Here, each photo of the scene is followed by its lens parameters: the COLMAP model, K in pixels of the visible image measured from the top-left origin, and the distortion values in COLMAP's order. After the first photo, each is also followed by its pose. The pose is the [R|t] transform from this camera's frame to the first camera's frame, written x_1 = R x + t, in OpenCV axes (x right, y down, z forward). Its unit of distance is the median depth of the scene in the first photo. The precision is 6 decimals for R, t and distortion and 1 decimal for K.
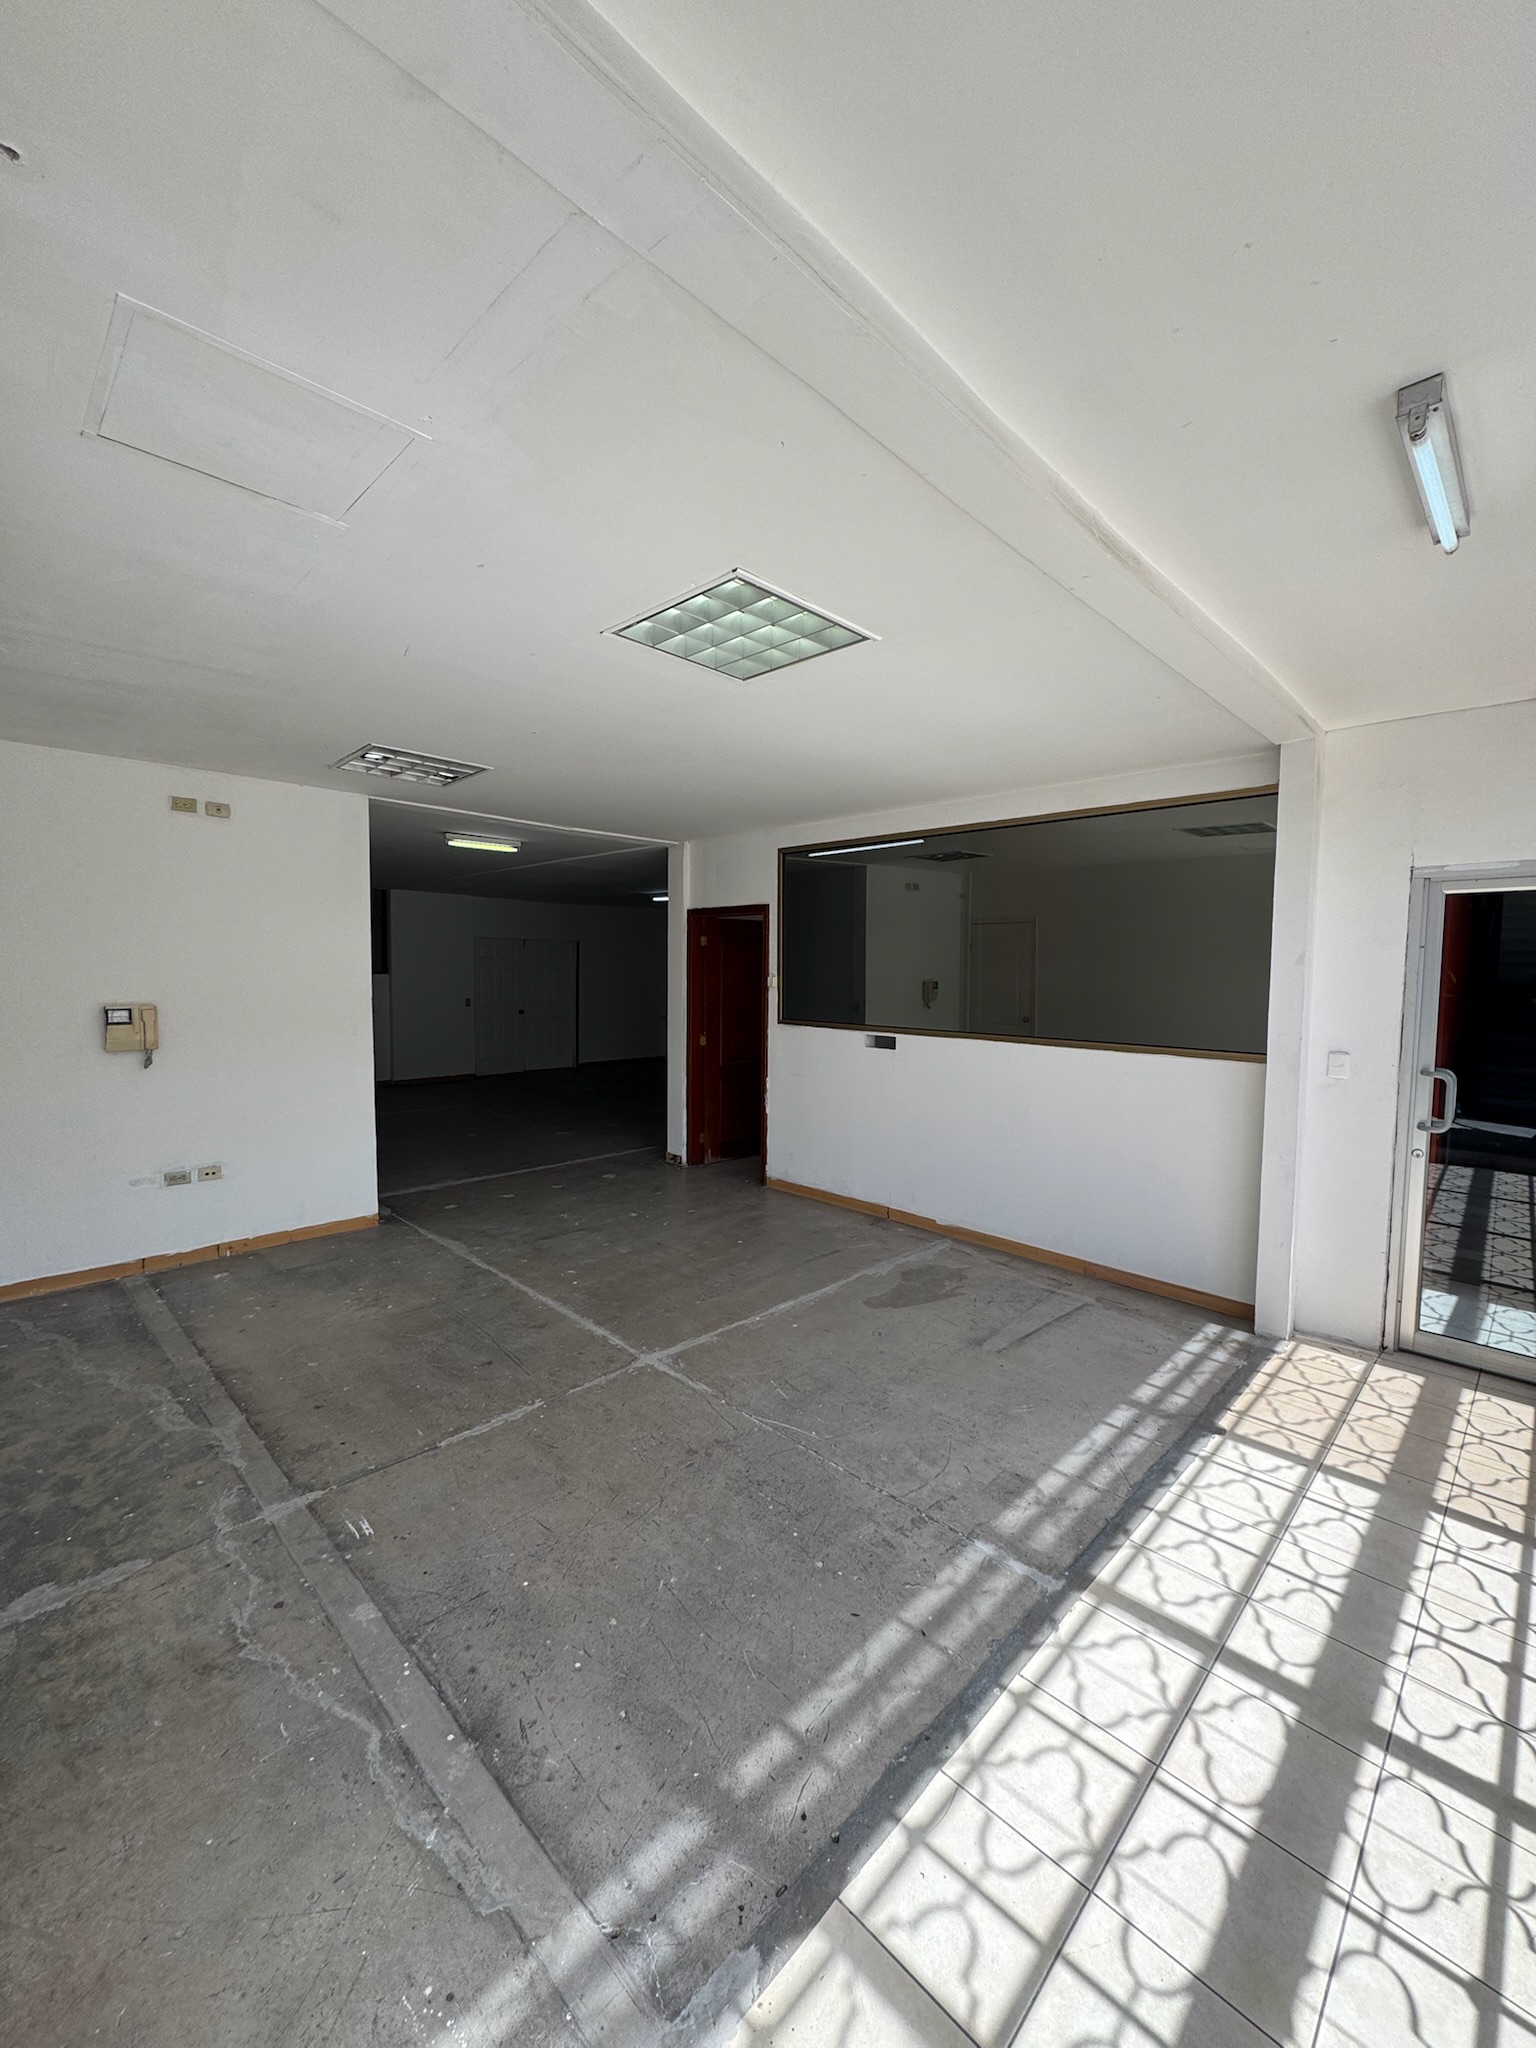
lens RADIAL K [[809.8, 0, 768.7], [0, 809.8, 1022.0], [0, 0, 1]] dist [-0.004169, -0.000076]
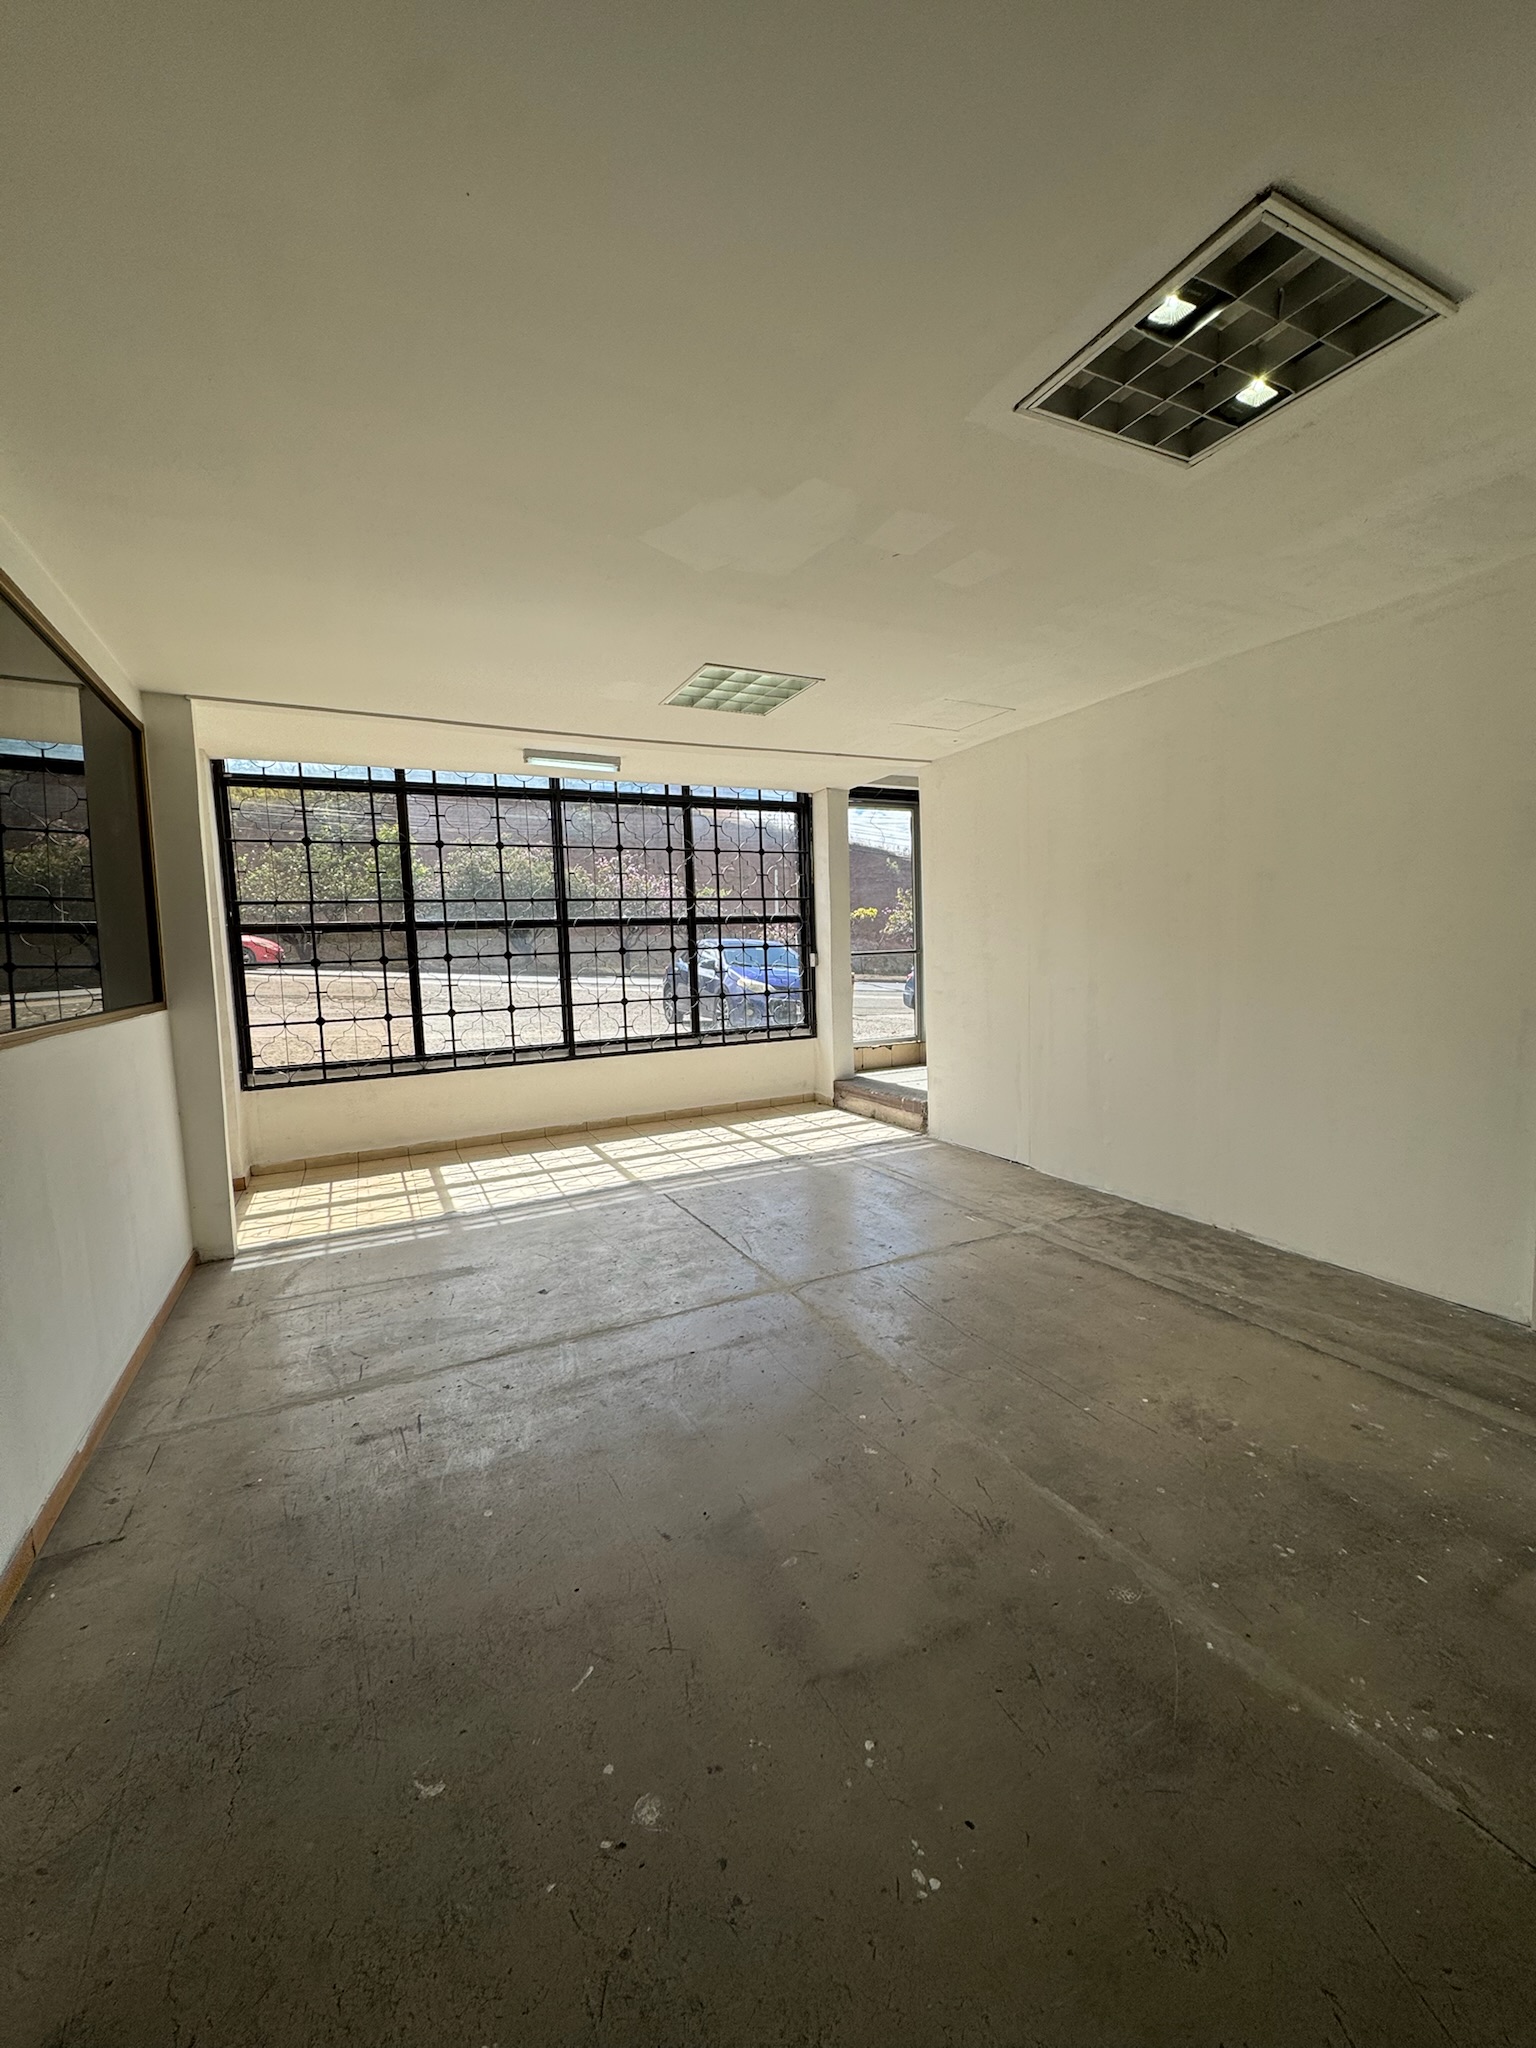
lens RADIAL K [[809.8, 0, 764.2], [0, 809.8, 1019.9], [0, 0, 1]] dist [-0.004169, -0.000076]
pose [[-0.945991, -0.011372, 0.323993, -0.518067], [0.041808, 0.986760, 0.156706, -0.079136], [-0.321486, 0.161788, -0.932991, 2.205476]]
